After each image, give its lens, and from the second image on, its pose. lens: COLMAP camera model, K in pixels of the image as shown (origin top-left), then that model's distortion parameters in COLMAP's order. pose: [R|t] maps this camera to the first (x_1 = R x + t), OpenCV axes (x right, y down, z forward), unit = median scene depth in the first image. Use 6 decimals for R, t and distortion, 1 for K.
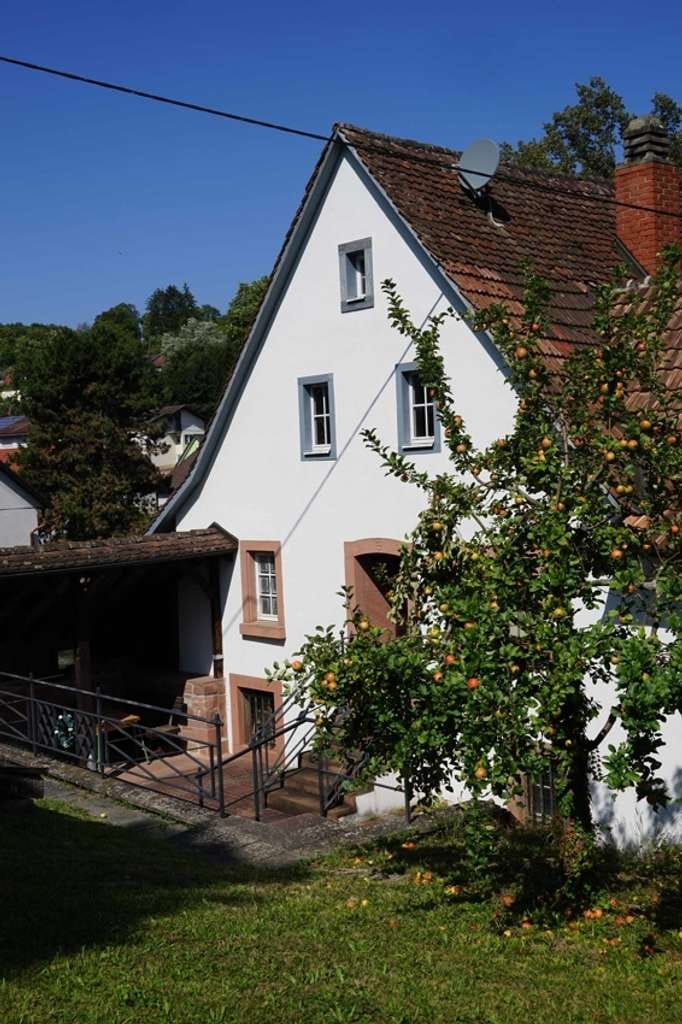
lens RADIAL K [[1228.7, 0, 341.0], [0, 1228.7, 512.0], [0, 0, 1]] dist [0.031698, 0.013732]
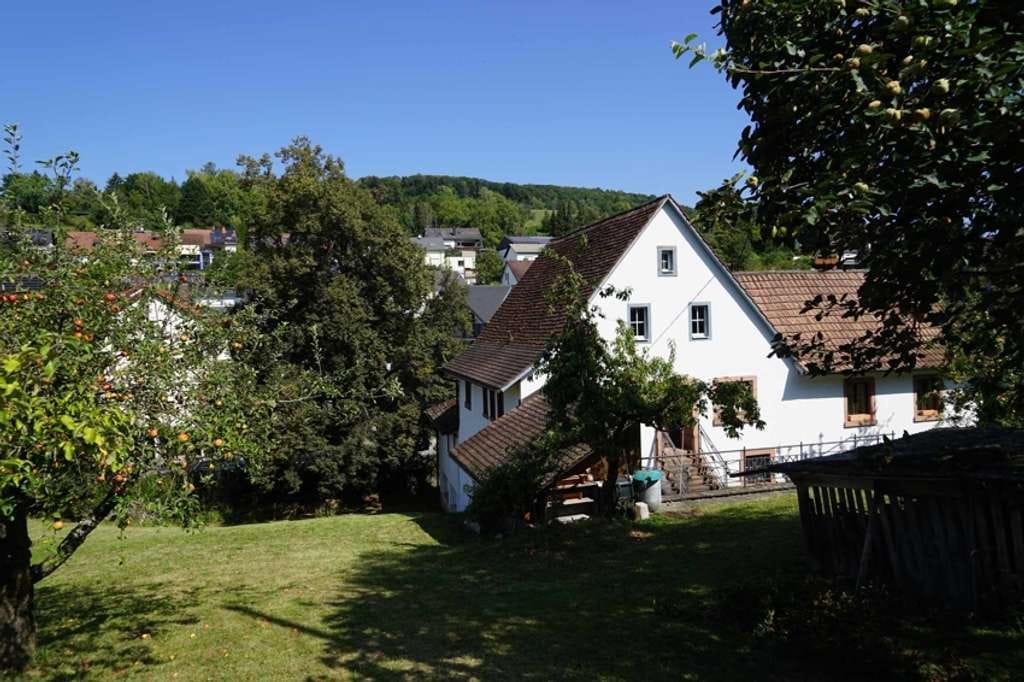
lens RADIAL K [[670.3, 0, 508.5], [0, 670.3, 331.7], [0, 0, 1]] dist [-0.018542, -0.002646]
pose [[0.460219, 0.023707, 0.887489, -1.149013], [0.041831, 0.997954, -0.048350, -0.015537], [-0.886819, 0.059377, 0.458286, 0.659769]]
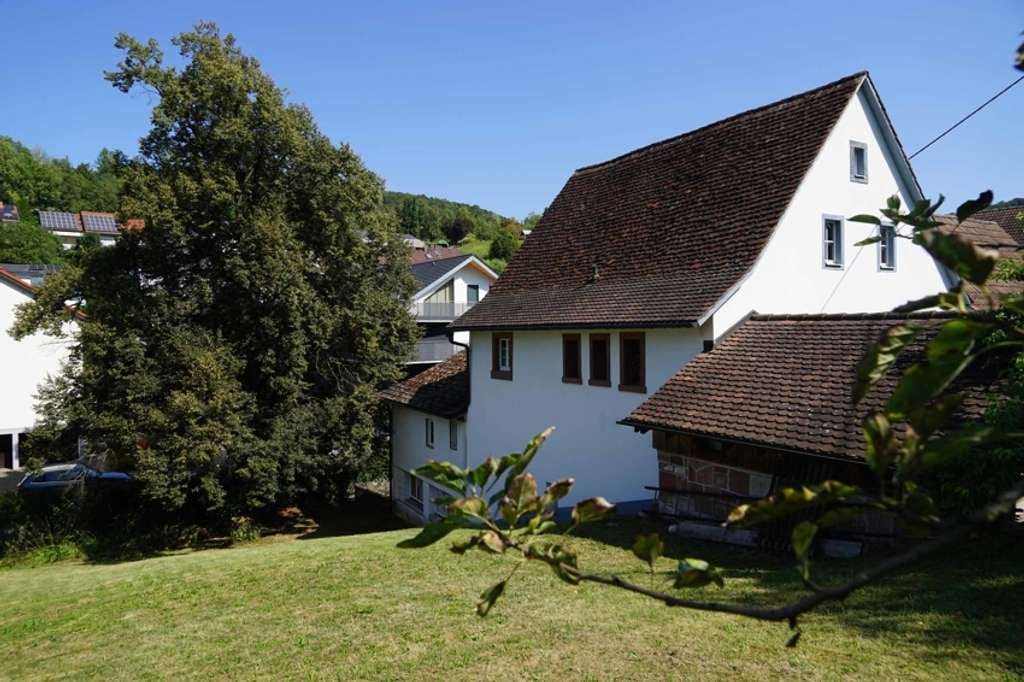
lens RADIAL K [[670.3, 0, 508.5], [0, 670.3, 331.7], [0, 0, 1]] dist [-0.018542, -0.002646]
pose [[0.207792, 0.039211, 0.977387, -0.922084], [0.041848, 0.997925, -0.048931, 0.060713], [-0.977277, 0.051069, 0.205720, 1.222086]]
